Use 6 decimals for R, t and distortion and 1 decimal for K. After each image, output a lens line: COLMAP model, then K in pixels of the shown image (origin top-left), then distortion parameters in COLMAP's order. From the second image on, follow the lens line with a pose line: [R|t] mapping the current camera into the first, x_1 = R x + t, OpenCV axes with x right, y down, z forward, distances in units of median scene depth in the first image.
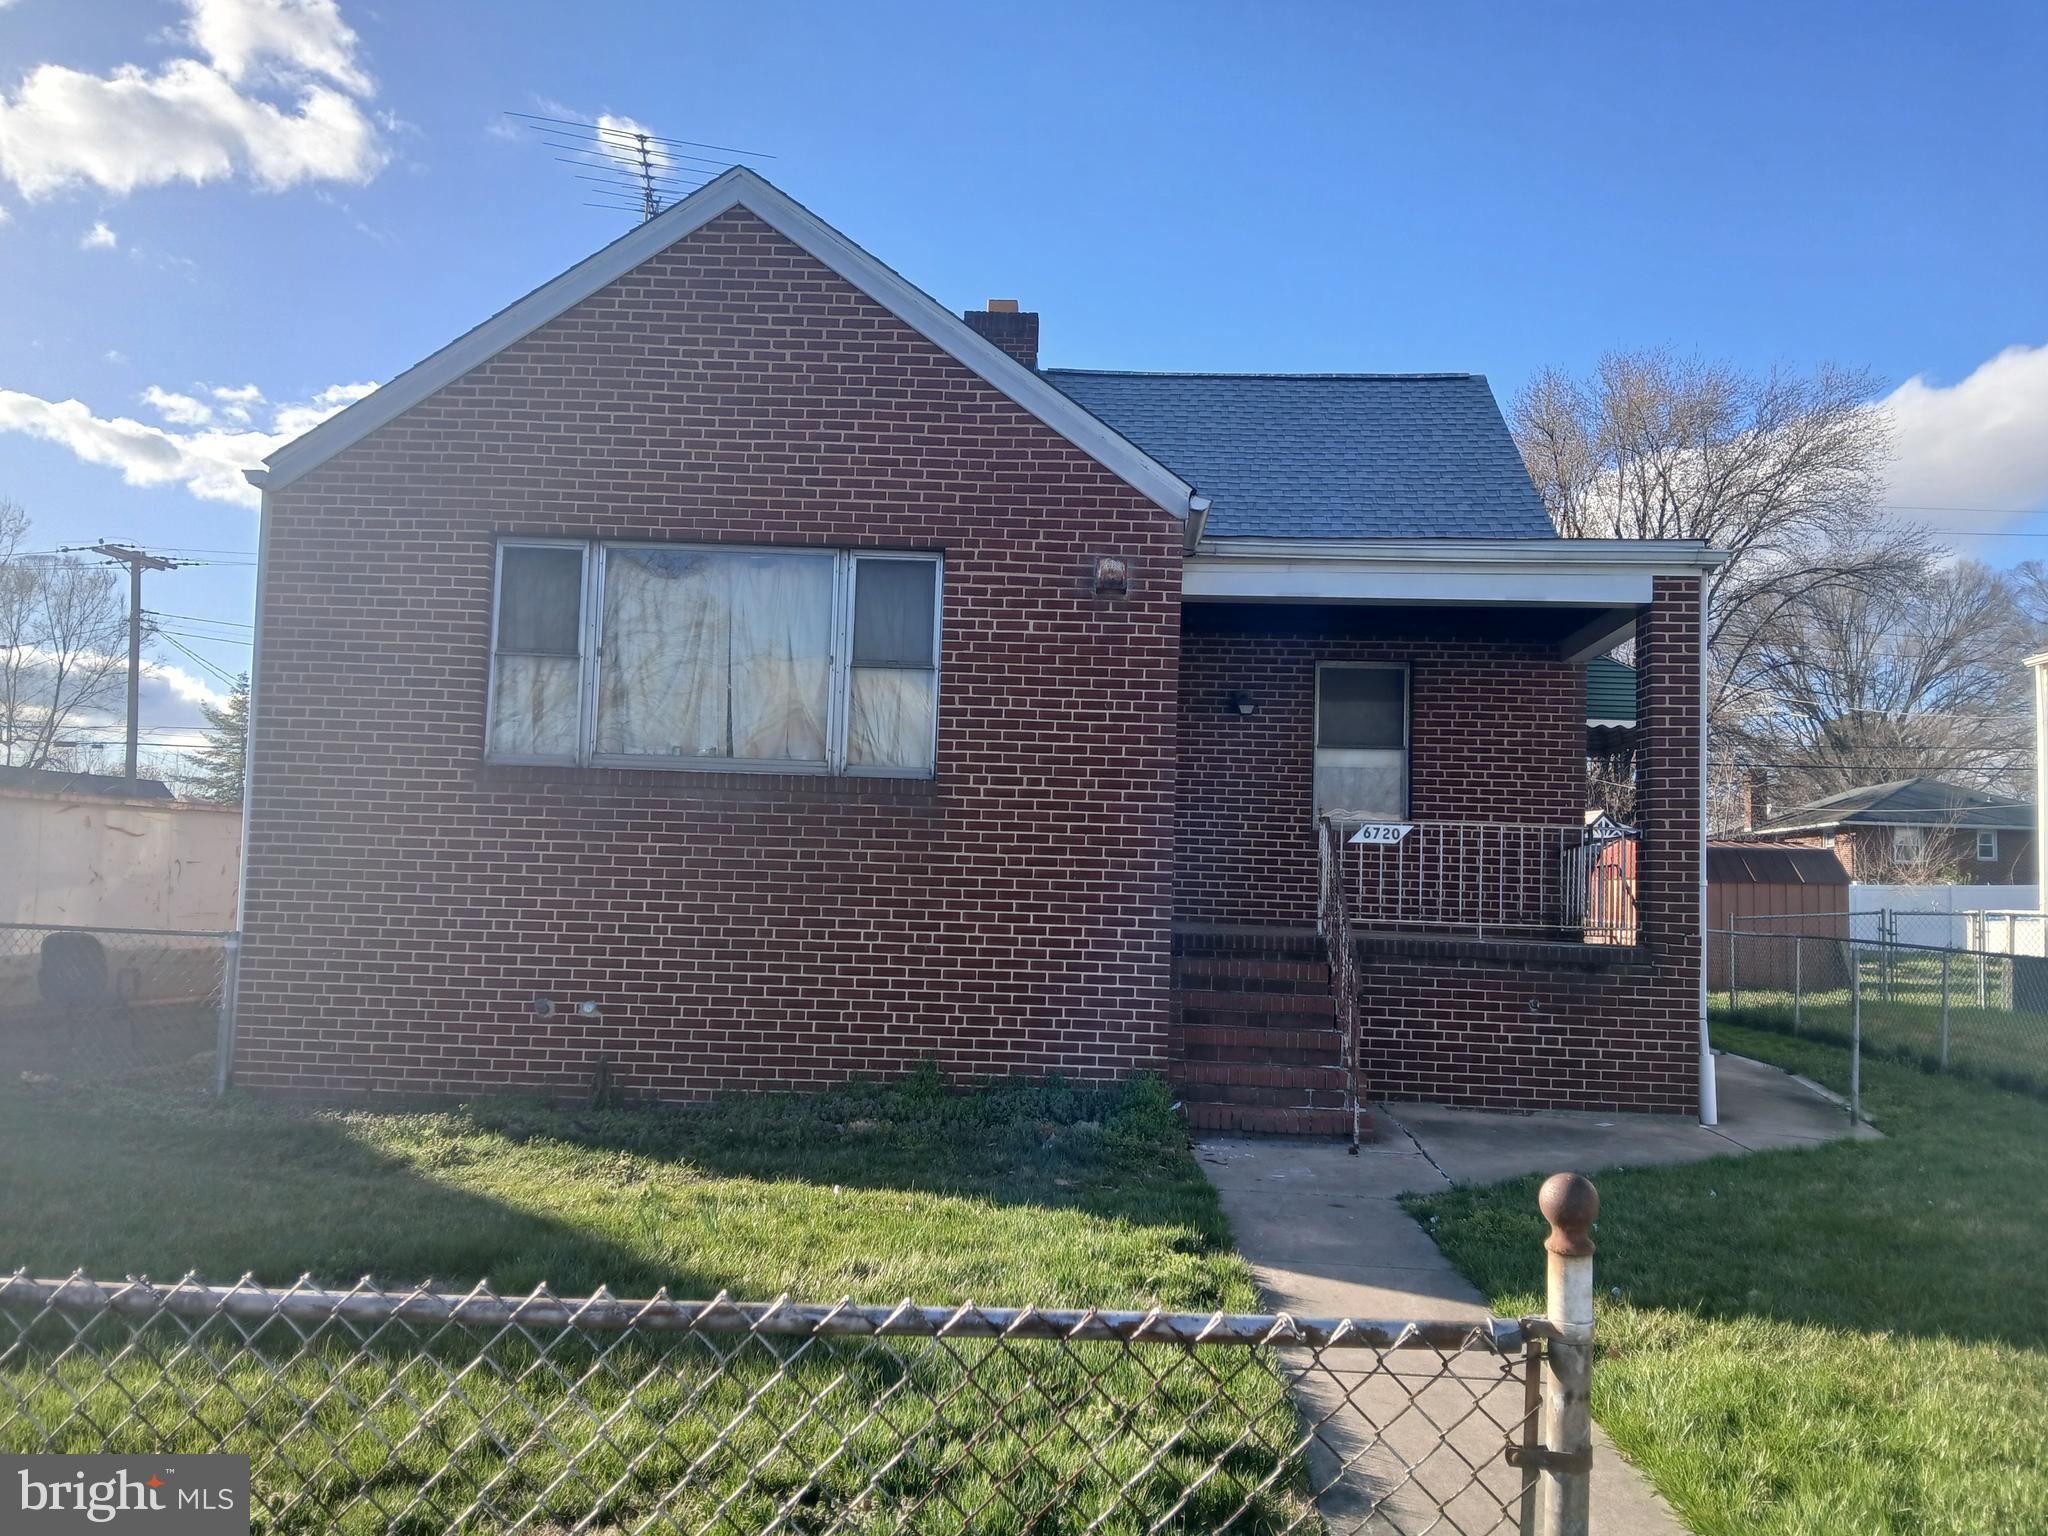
lens RADIAL K [[1518.2, 0, 1046.8], [0, 1518.2, 796.8], [0, 0, 1]] dist [0.153257, -0.390330]
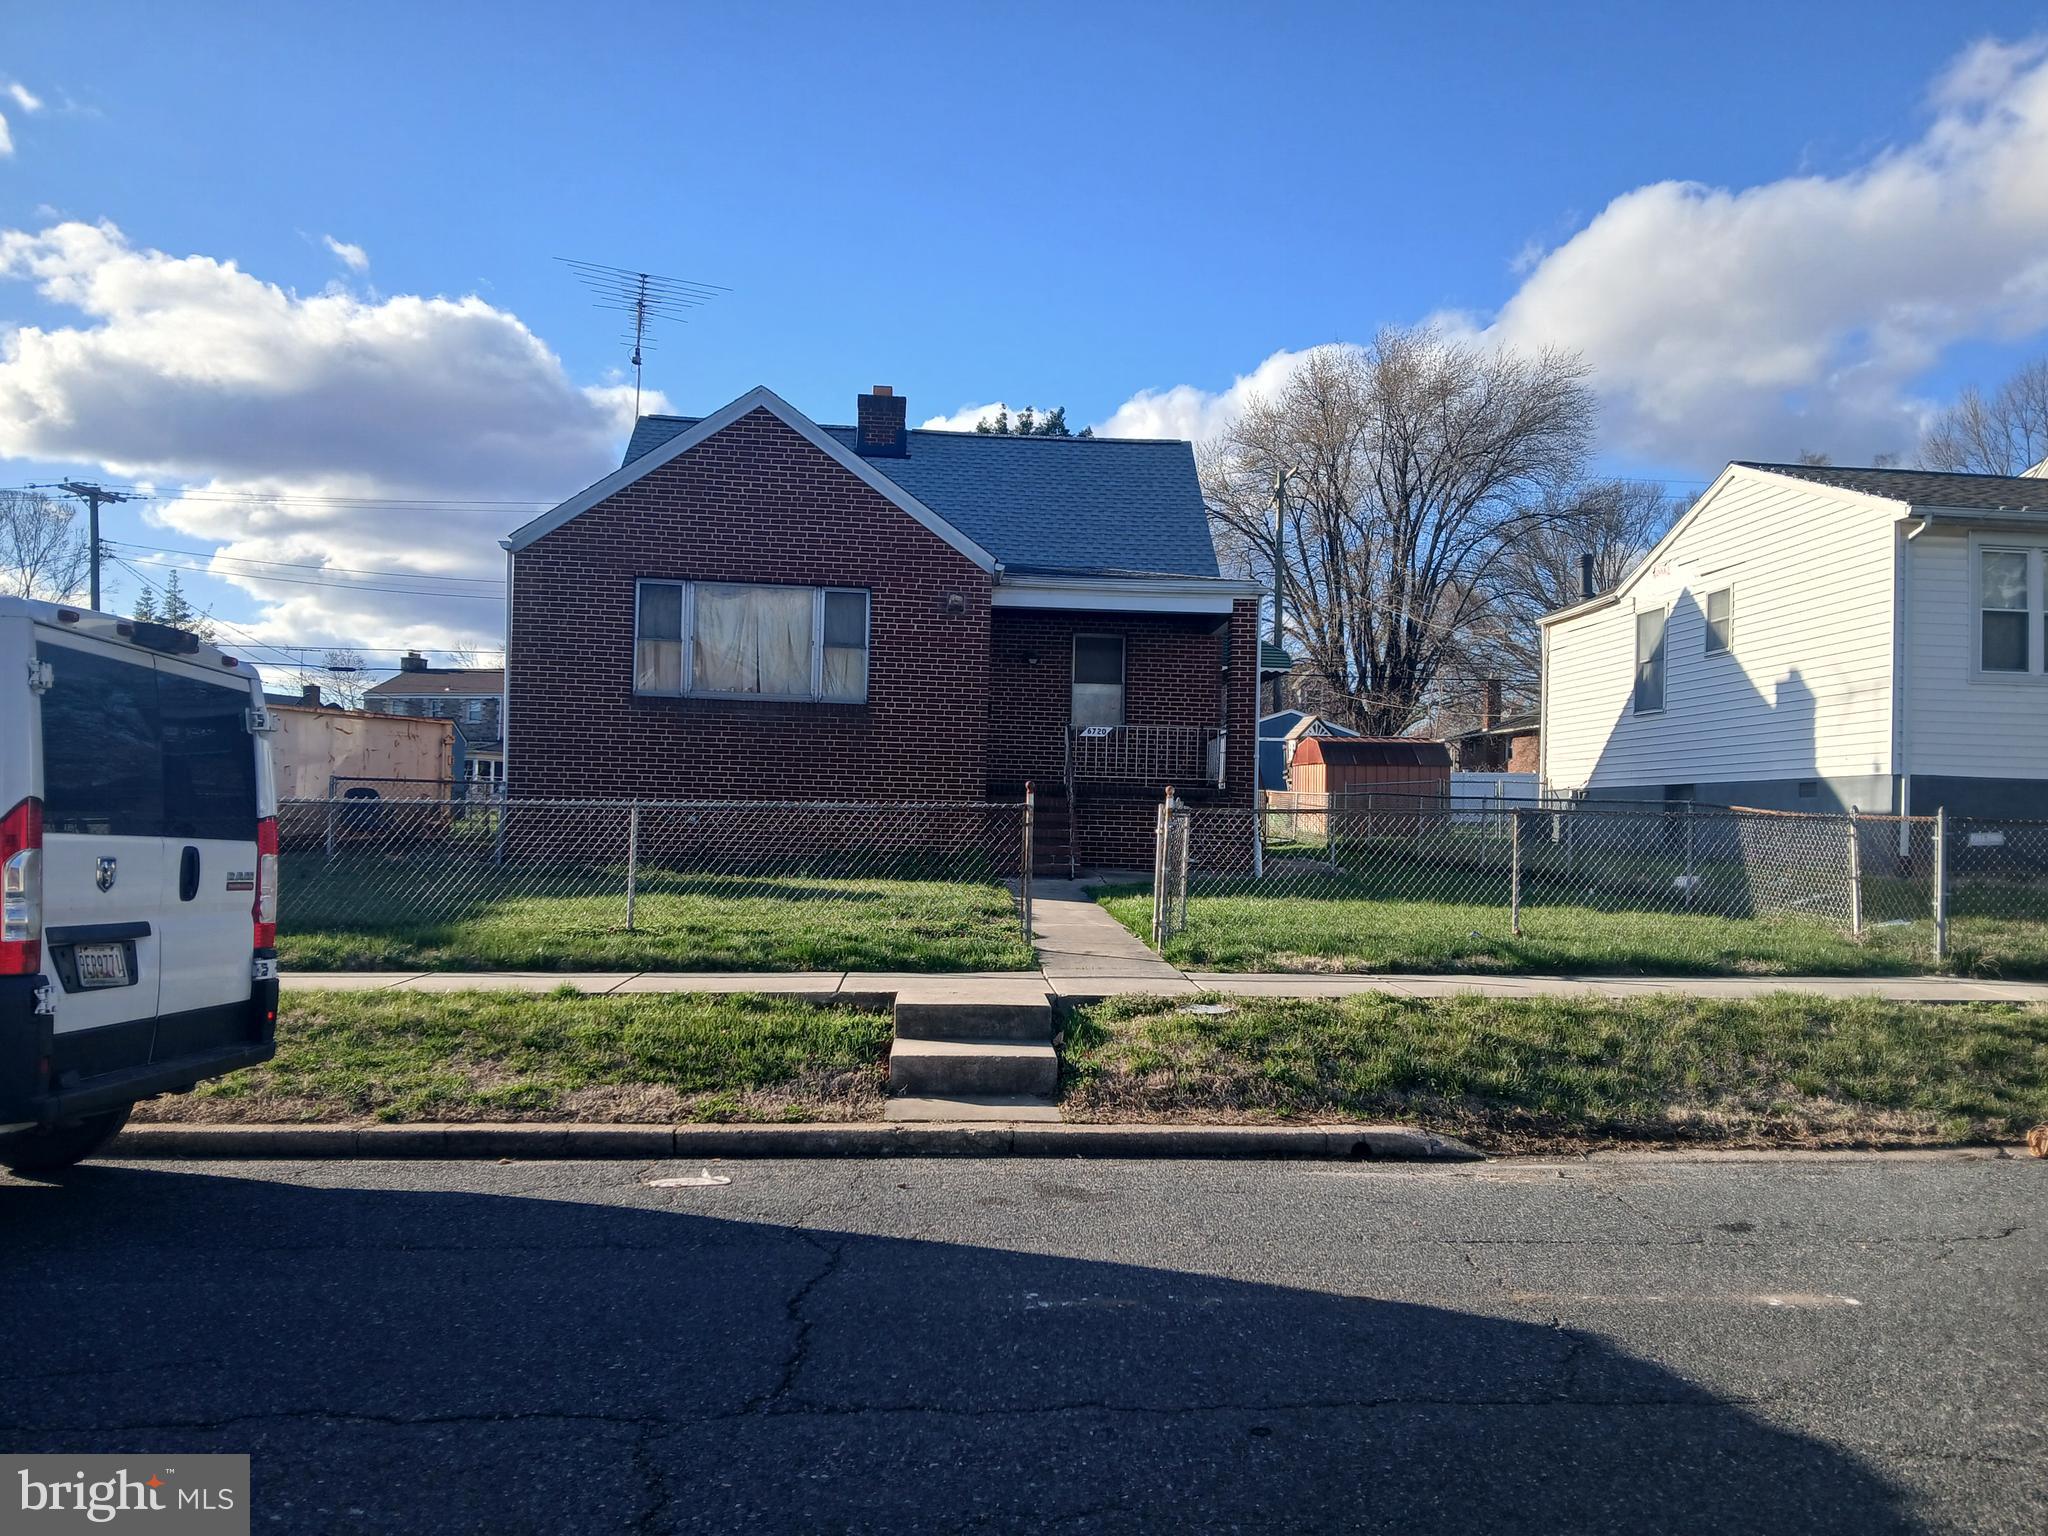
lens RADIAL K [[1535.2, 0, 1079.9], [0, 1535.2, 798.6], [0, 0, 1]] dist [0.117686, -0.187219]
pose [[0.992332, -0.006899, 0.123406, -0.046556], [-0.001062, 0.997929, 0.064323, -0.017861], [-0.123594, -0.063961, 0.990269, -1.025721]]
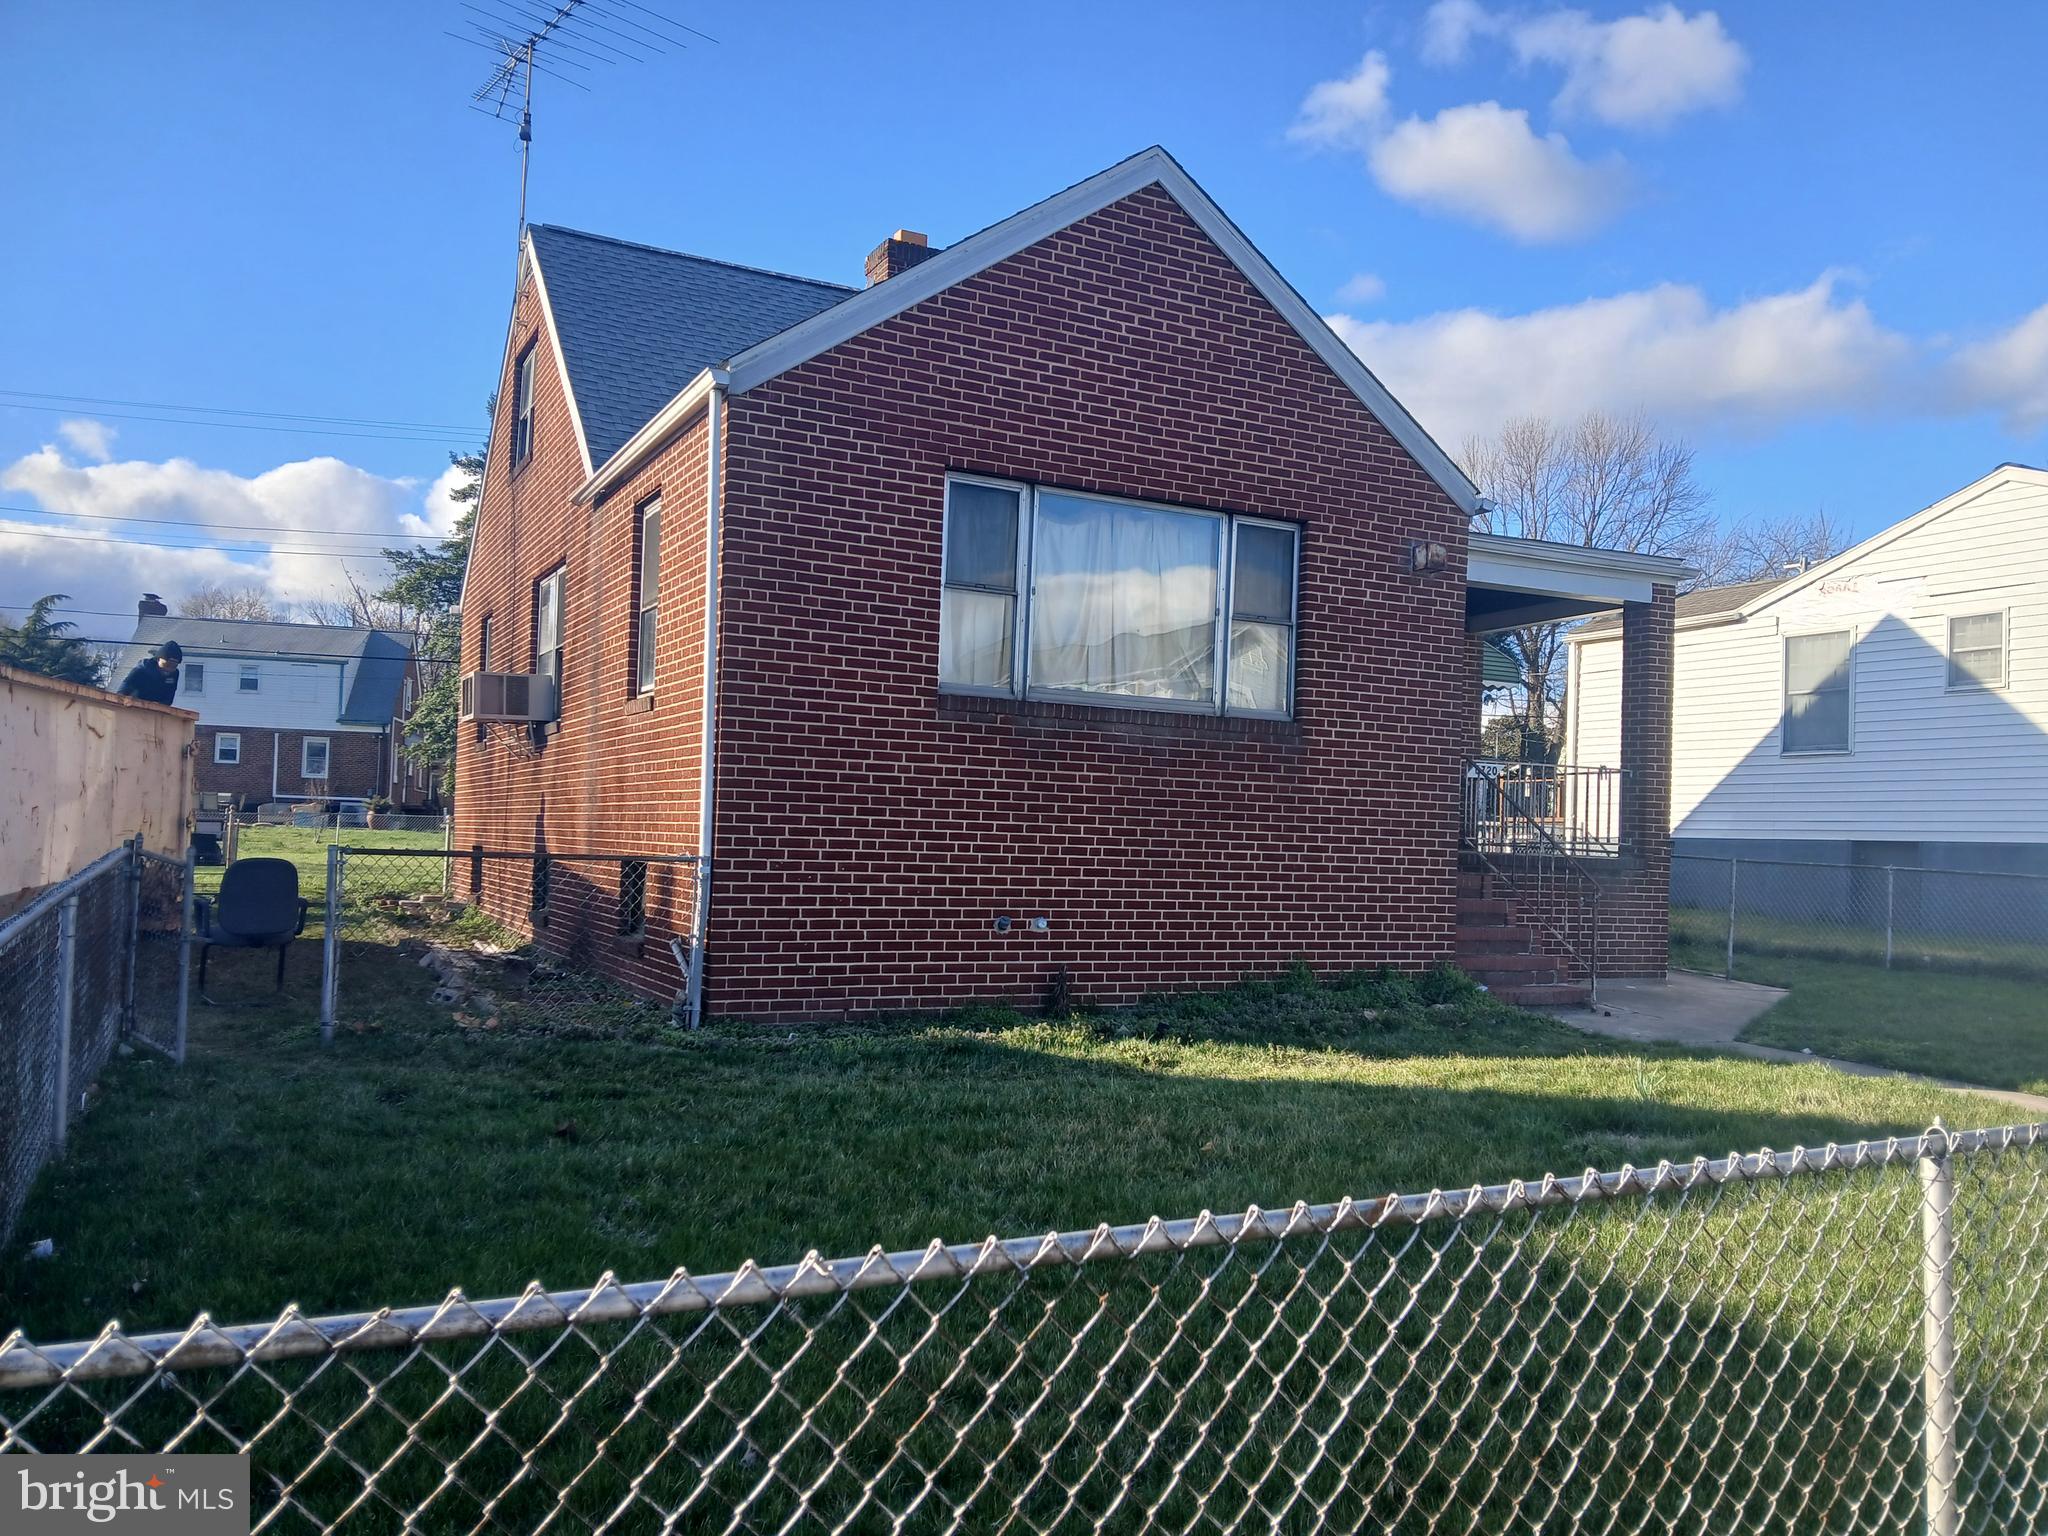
lens RADIAL K [[1535.2, 0, 1079.9], [0, 1535.2, 798.6], [0, 0, 1]] dist [0.117686, -0.187219]
pose [[0.880252, 0.008263, 0.474434, -0.770583], [-0.037435, 0.997941, 0.052074, -0.007820], [-0.473027, -0.063598, 0.878749, 0.040770]]
